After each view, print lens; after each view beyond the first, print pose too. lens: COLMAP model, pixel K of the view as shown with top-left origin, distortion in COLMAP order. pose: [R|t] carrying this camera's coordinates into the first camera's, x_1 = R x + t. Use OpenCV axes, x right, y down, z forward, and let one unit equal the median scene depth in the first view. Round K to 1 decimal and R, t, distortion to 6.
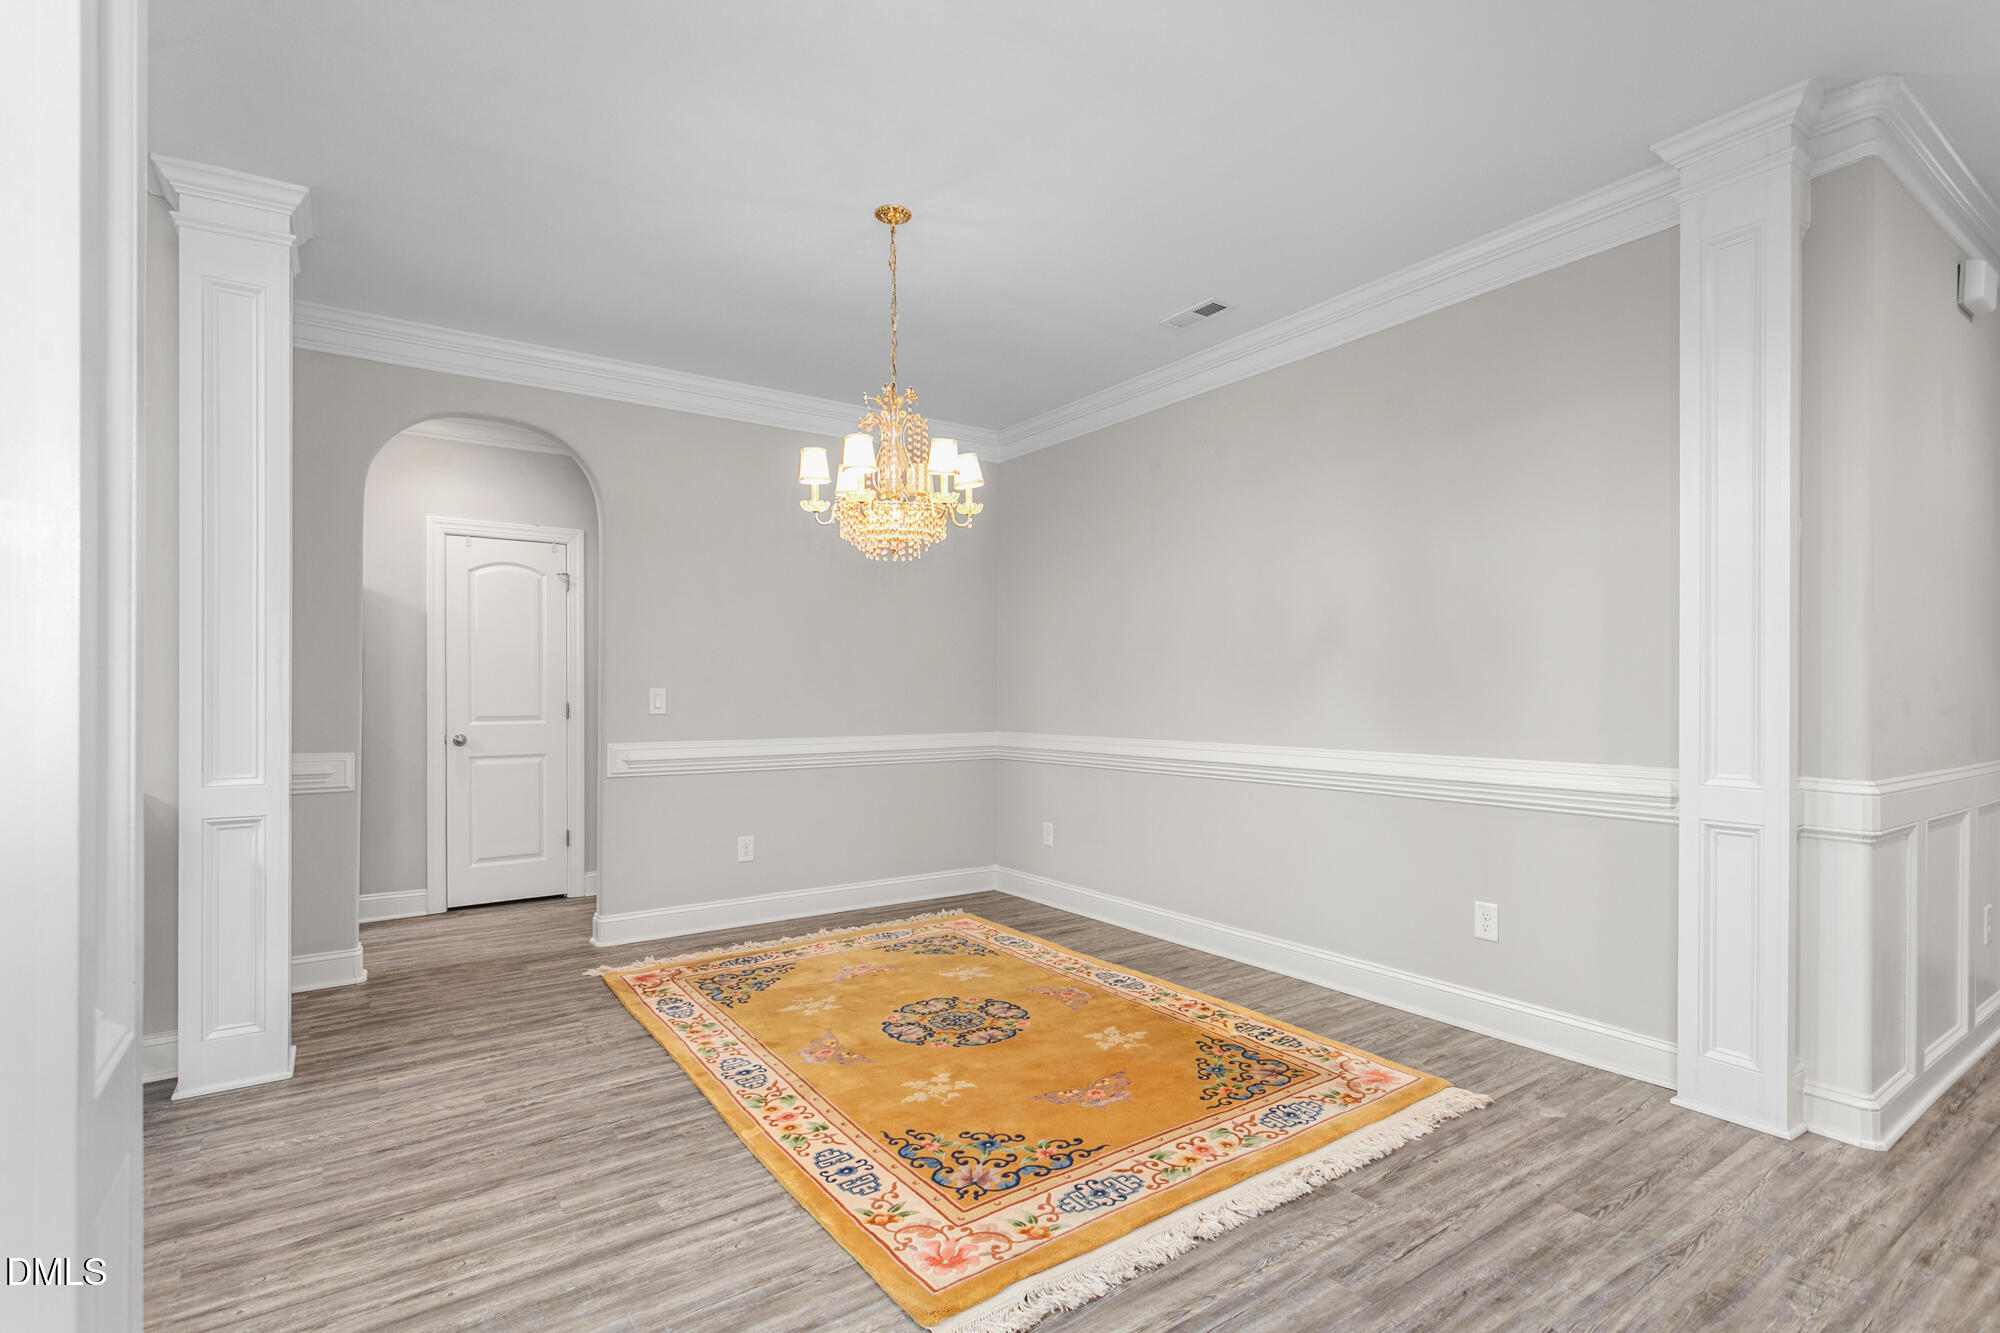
lens RADIAL K [[960.4, 0, 1009.4], [0, 960.4, 694.3], [0, 0, 1]] dist [-0.000915, 0.000601]
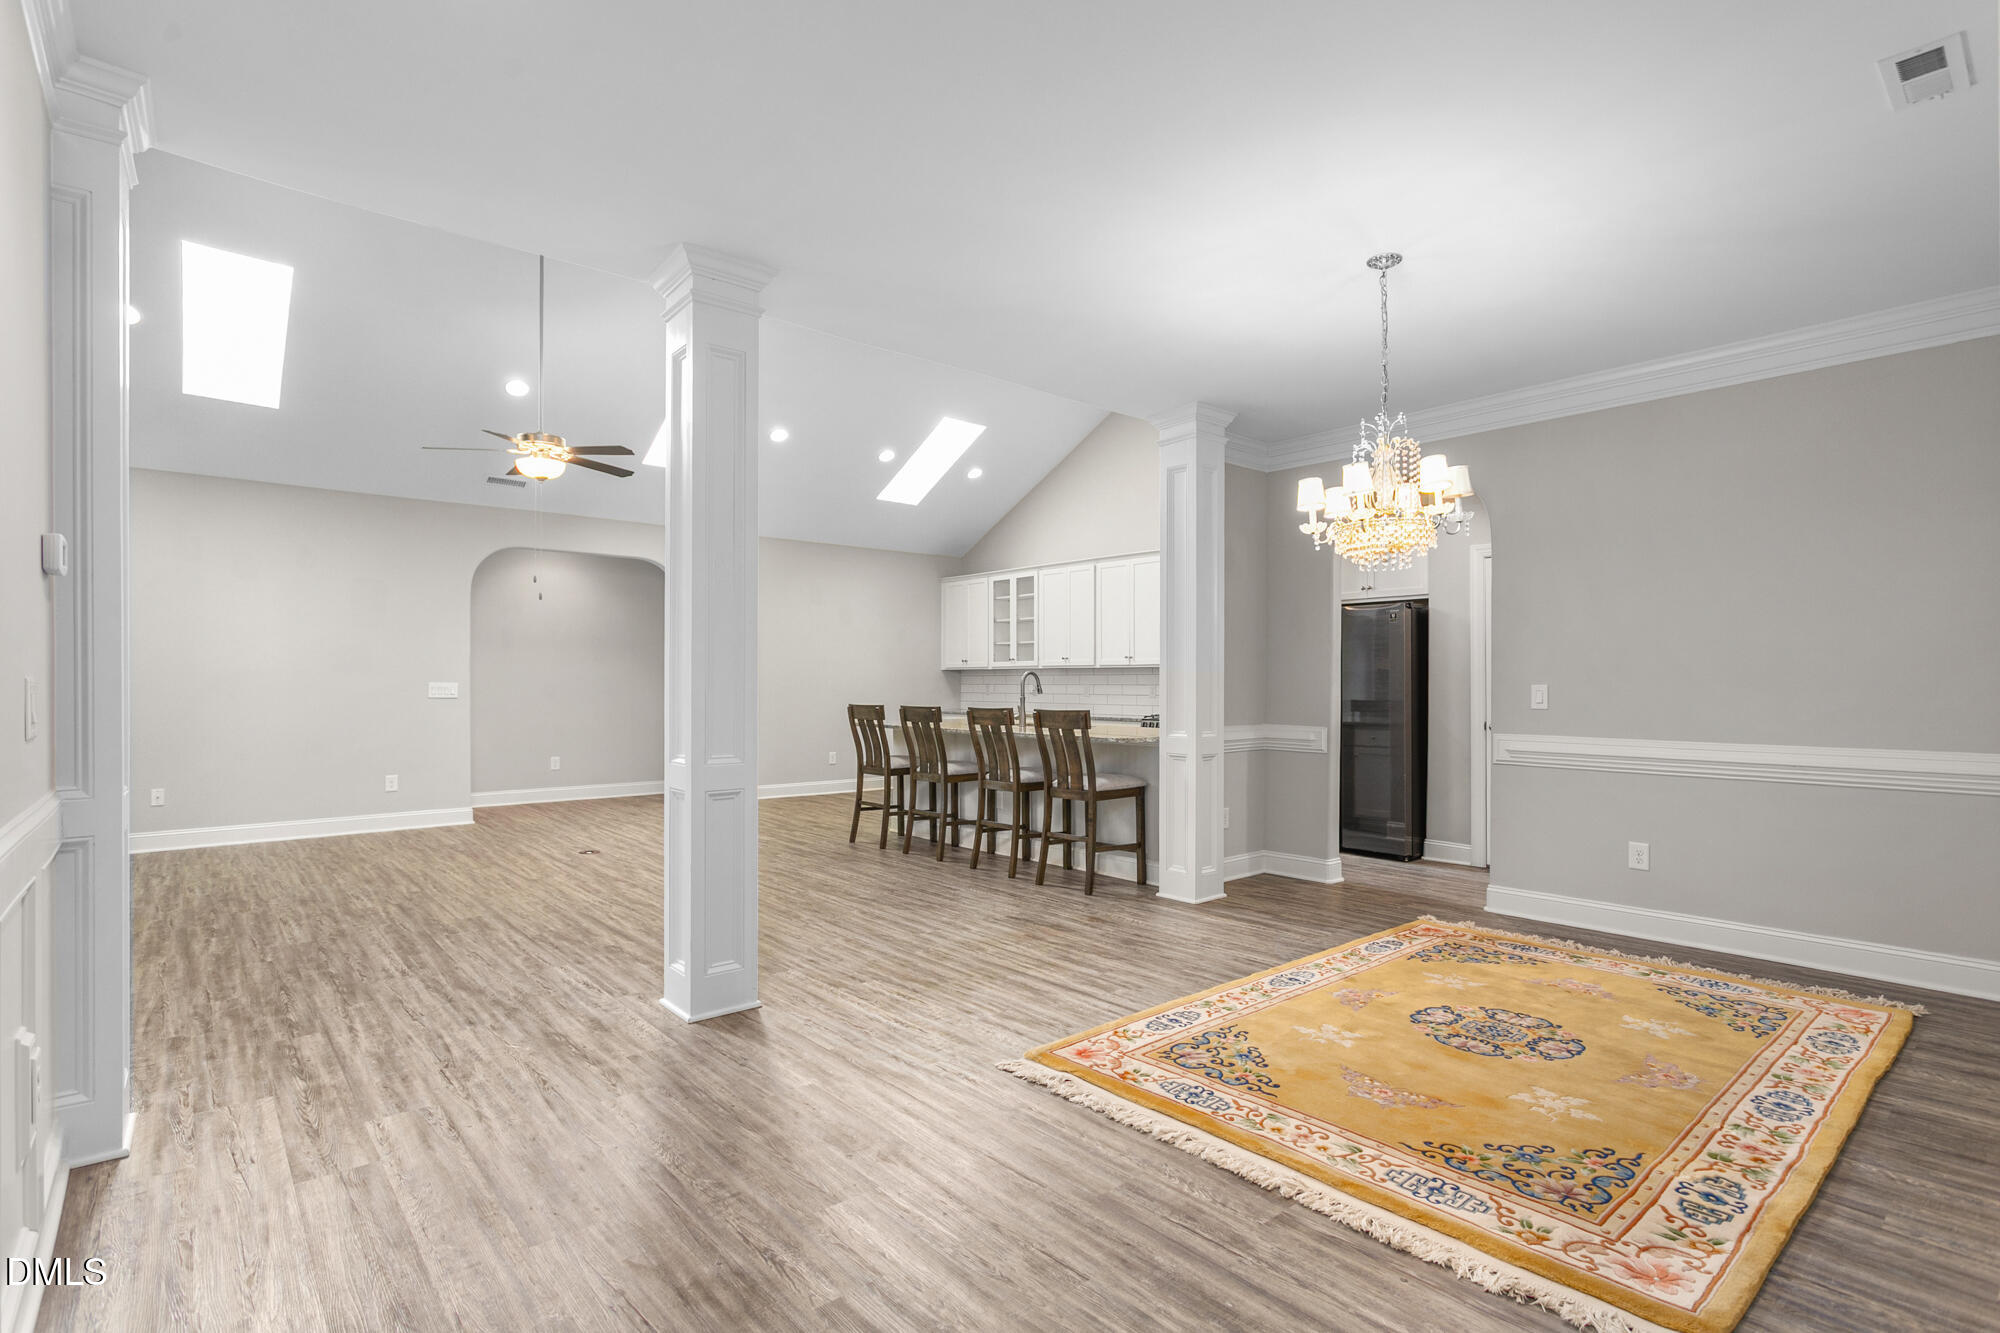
lens RADIAL K [[960.4, 0, 1004.1], [0, 960.4, 683.2], [0, 0, 1]] dist [-0.000915, 0.000601]
pose [[0.093920, 0.001063, -0.995579, 0.960073], [-0.004221, 0.999991, 0.000669, -0.009031], [0.995571, 0.004140, 0.093924, 0.468084]]
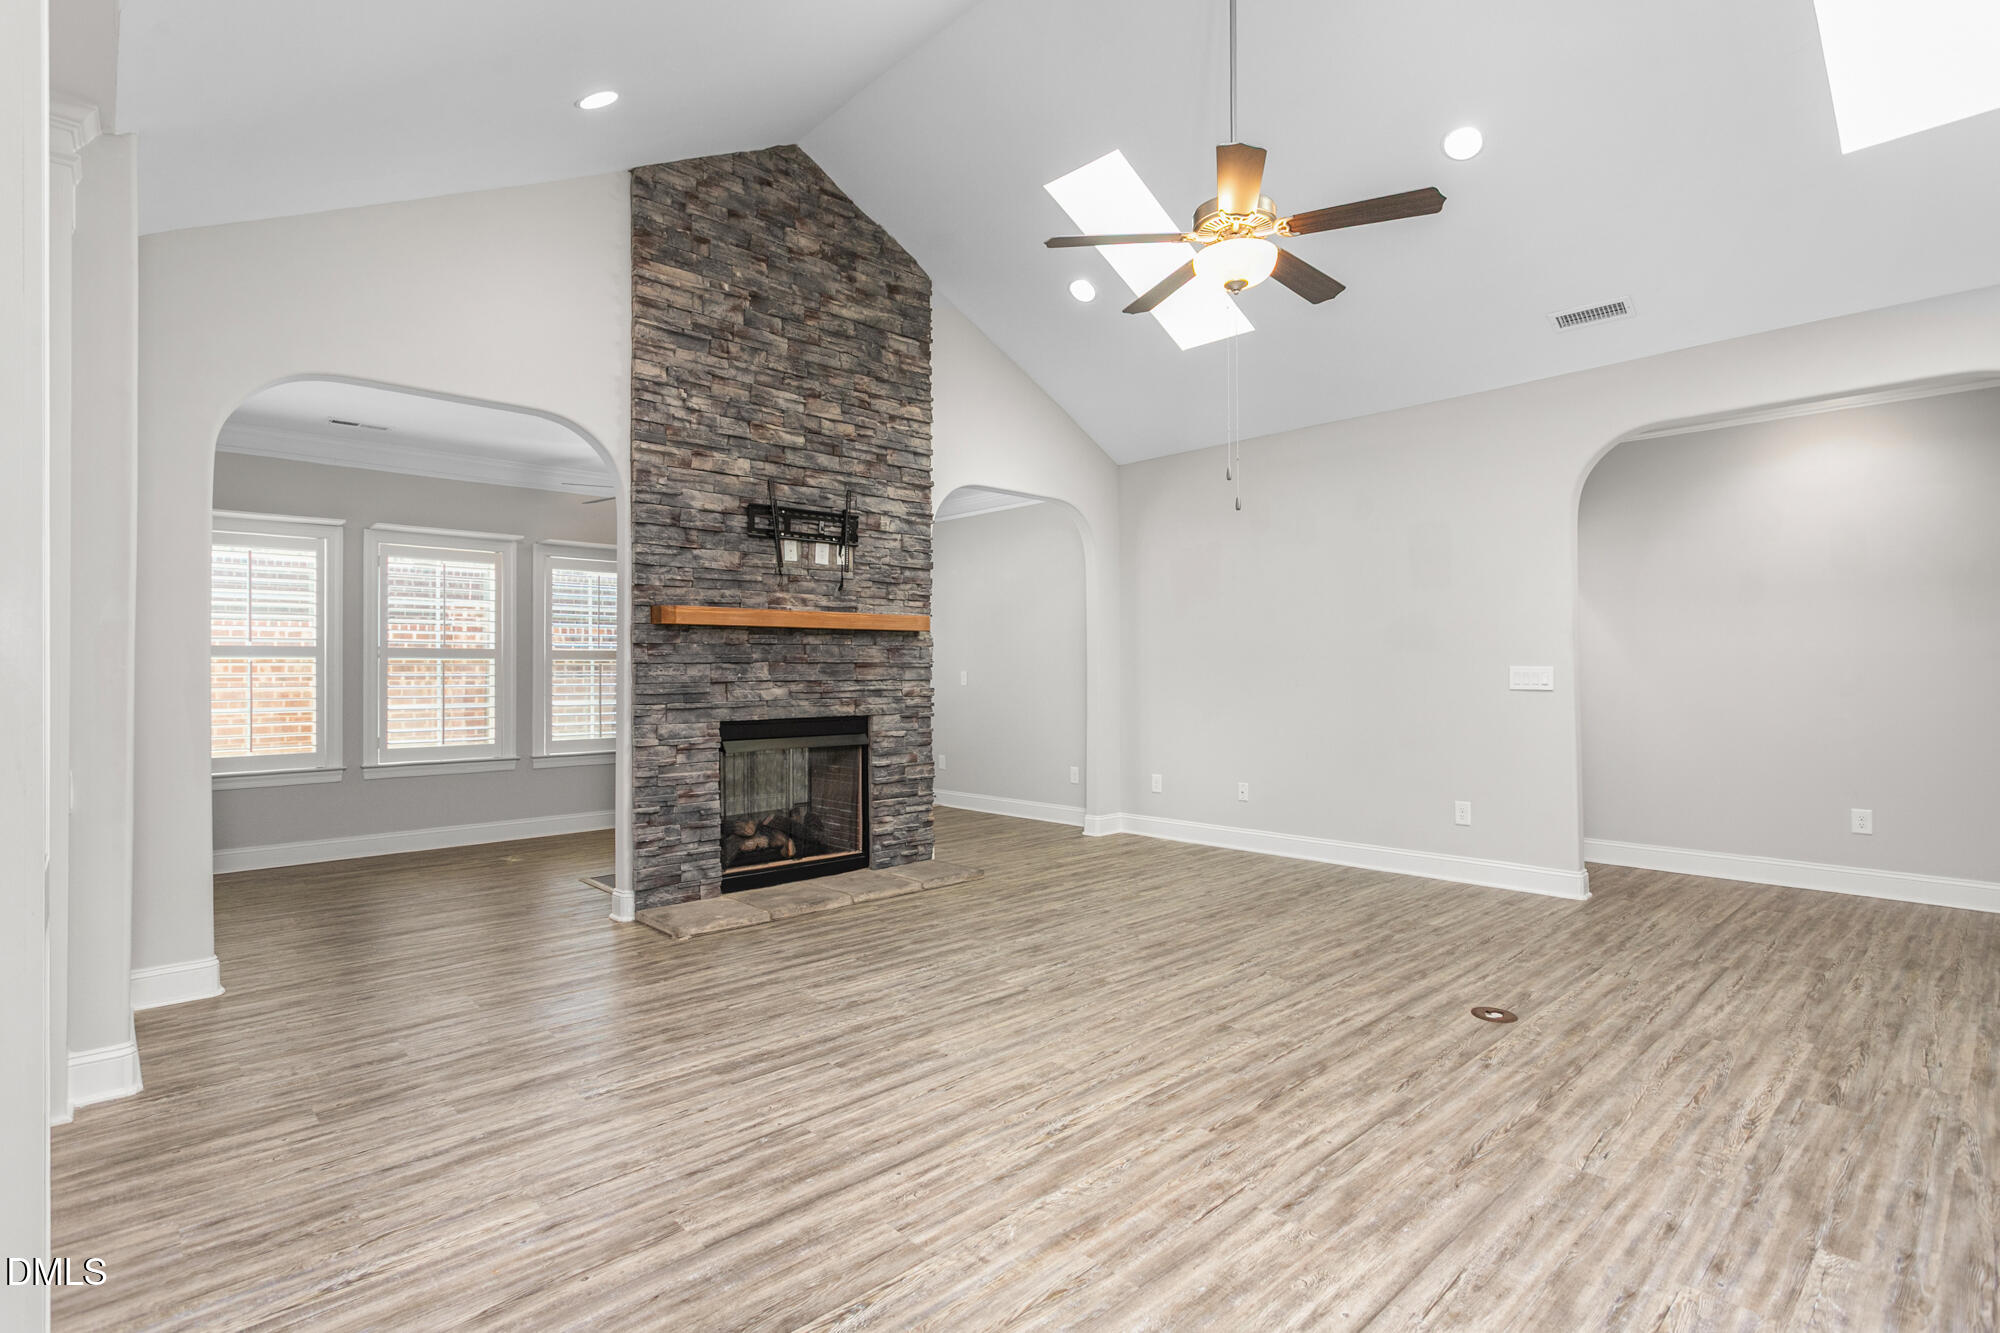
lens RADIAL K [[960.4, 0, 1002.9], [0, 960.4, 668.6], [0, 0, 1]] dist [-0.000915, 0.000601]
pose [[-0.989888, 0.005778, -0.141731, -0.678581], [0.006204, 0.999977, -0.002567, -0.000047], [0.141713, -0.003421, -0.989902, 0.717896]]
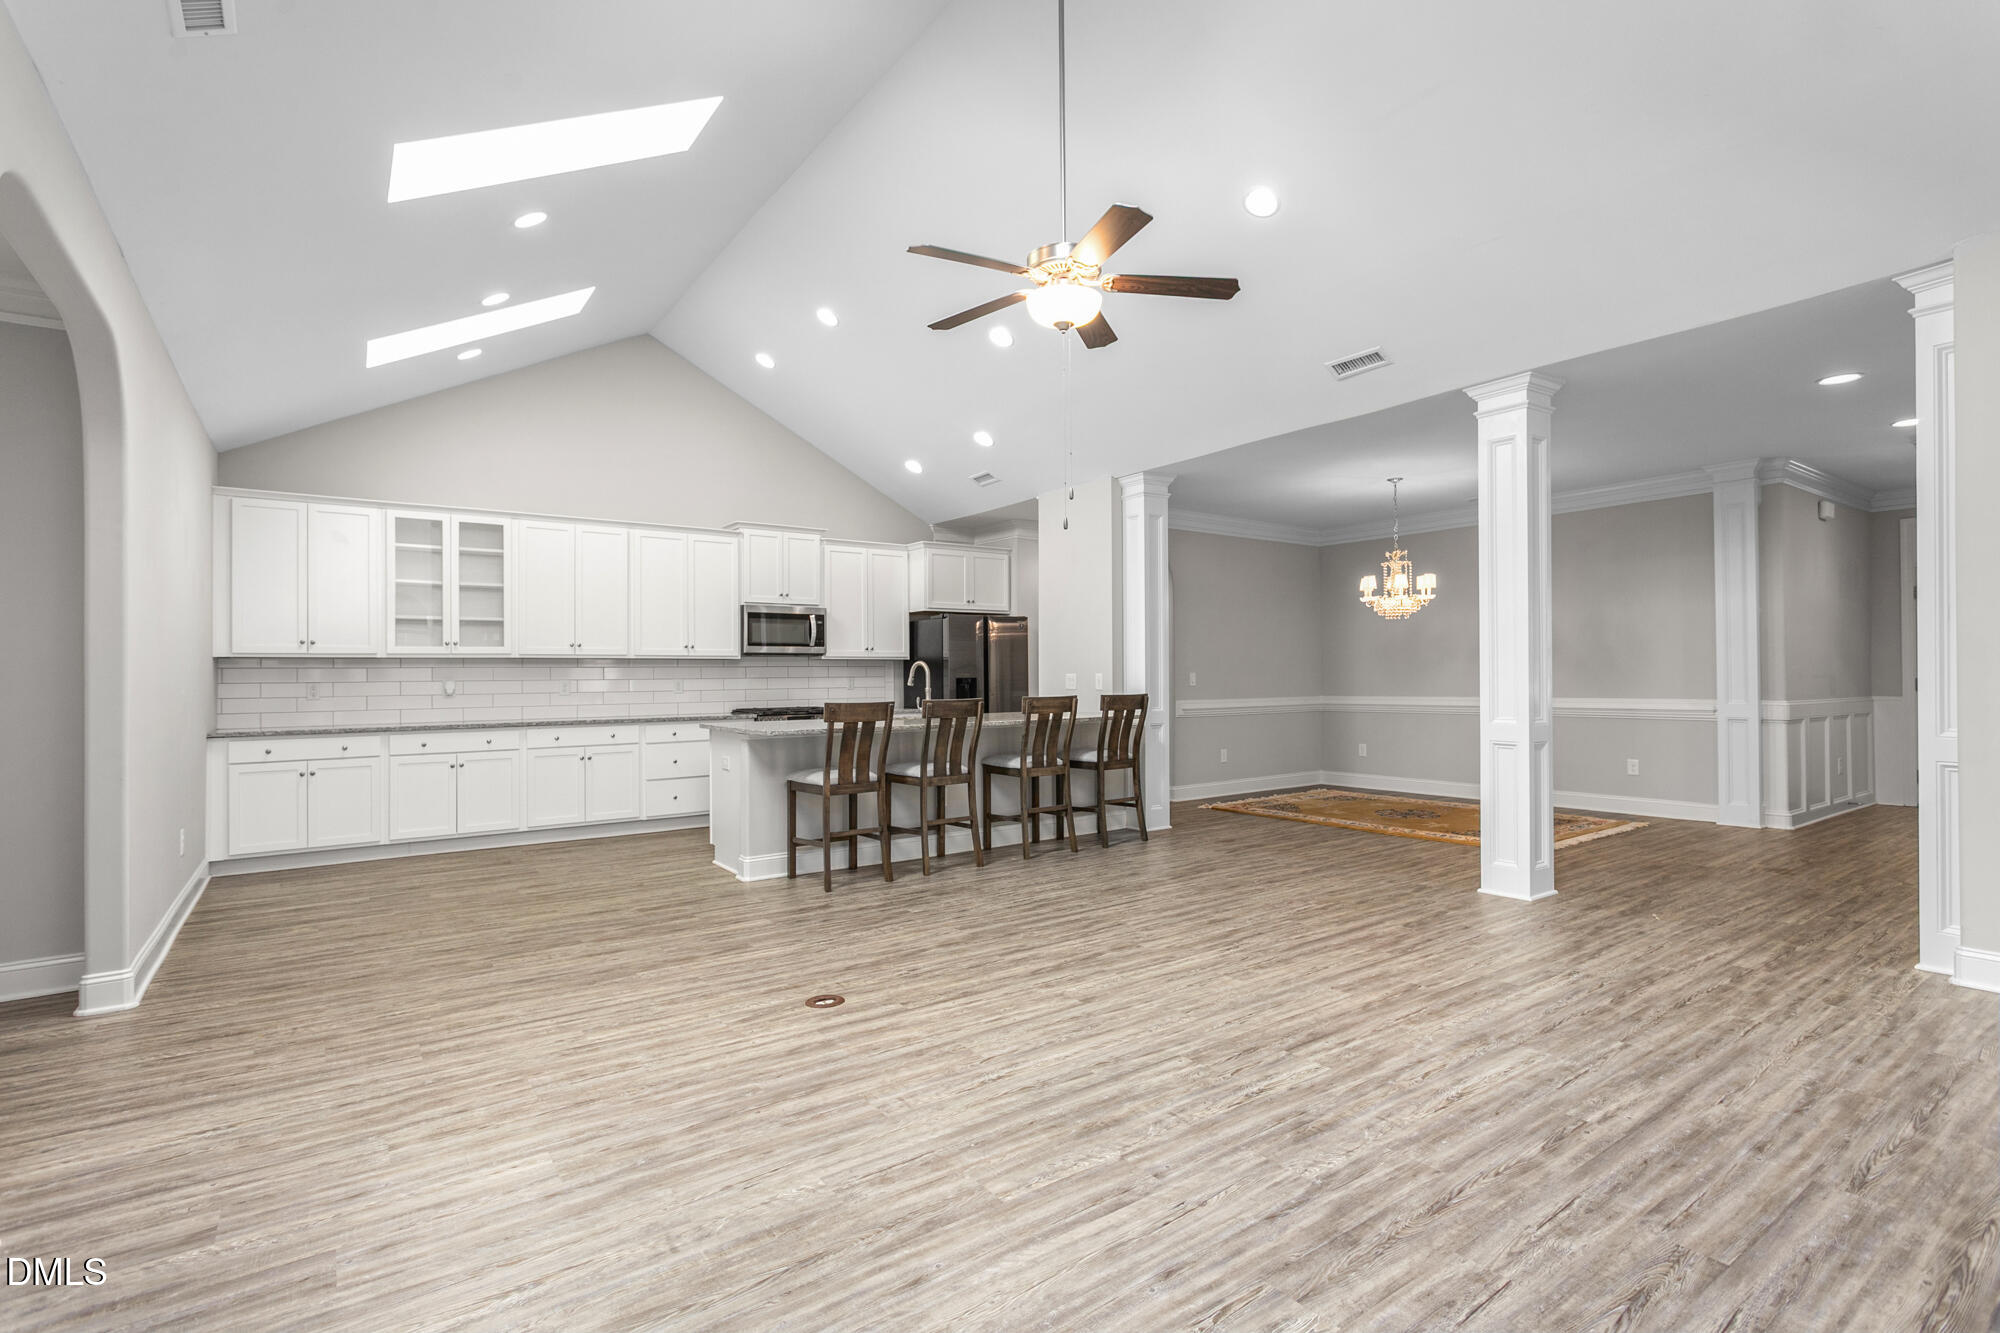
lens RADIAL K [[960.4, 0, 1002.9], [0, 960.4, 667.7], [0, 0, 1]] dist [-0.000915, 0.000601]
pose [[0.999874, -0.008350, 0.013535, -1.183824], [0.008517, 0.999887, -0.012351, 0.005799], [-0.013430, 0.012464, 0.999832, -1.470397]]
